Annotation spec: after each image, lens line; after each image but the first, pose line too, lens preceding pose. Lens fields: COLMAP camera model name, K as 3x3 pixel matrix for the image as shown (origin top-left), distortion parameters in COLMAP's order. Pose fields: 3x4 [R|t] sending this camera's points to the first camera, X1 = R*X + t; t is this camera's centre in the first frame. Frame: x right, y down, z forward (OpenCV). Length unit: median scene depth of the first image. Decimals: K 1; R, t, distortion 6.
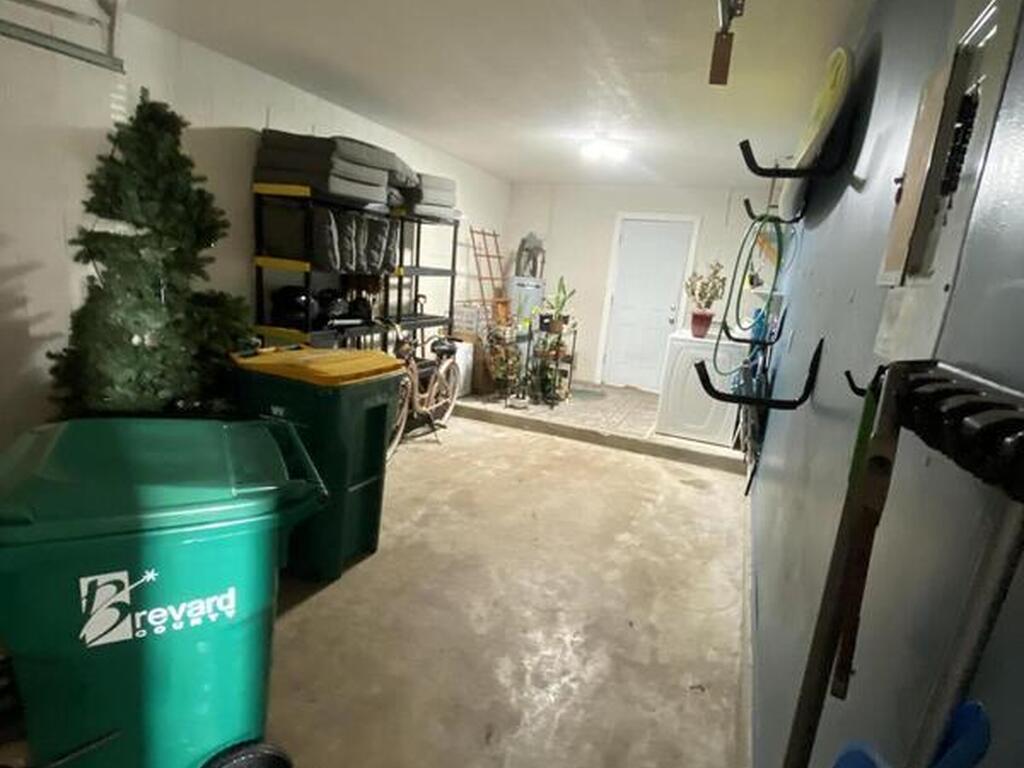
lens RADIAL K [[416.1, 0, 514.0], [0, 416.1, 377.8], [0, 0, 1]] dist [-0.000174, -0.000102]
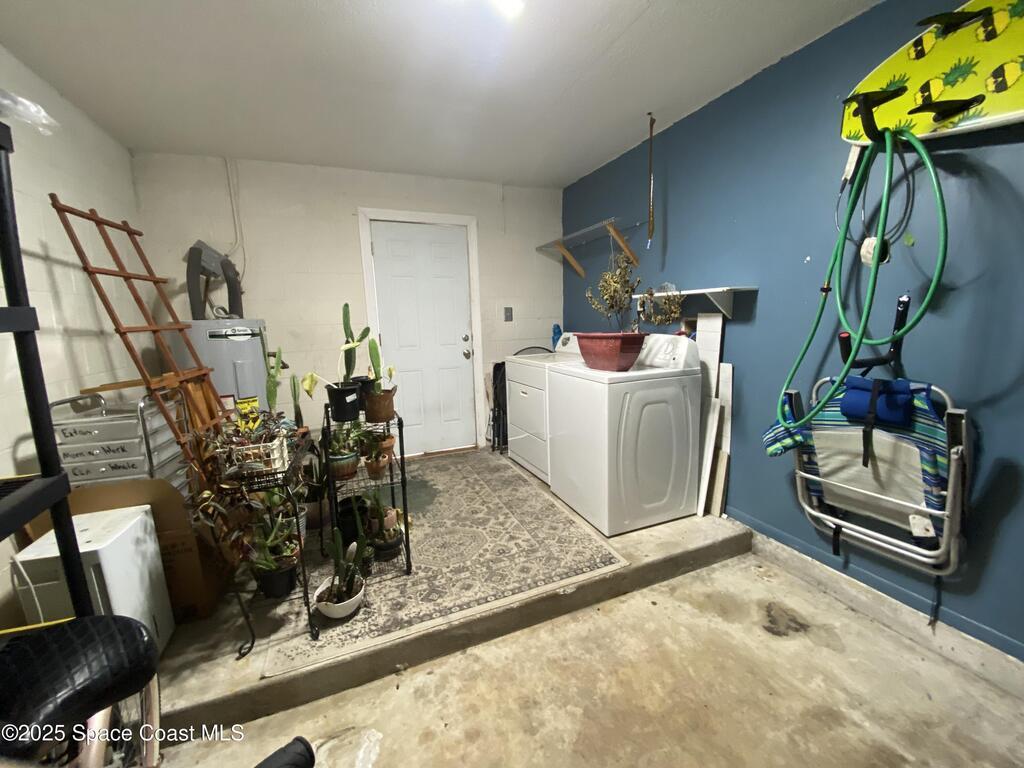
lens RADIAL K [[416.1, 0, 514.0], [0, 416.1, 377.8], [0, 0, 1]] dist [-0.000174, -0.000102]
pose [[0.714455, -0.205710, 0.668758, -0.088286], [0.257662, 0.965988, 0.021870, -0.112529], [-0.650511, 0.156688, 0.743159, 0.488424]]
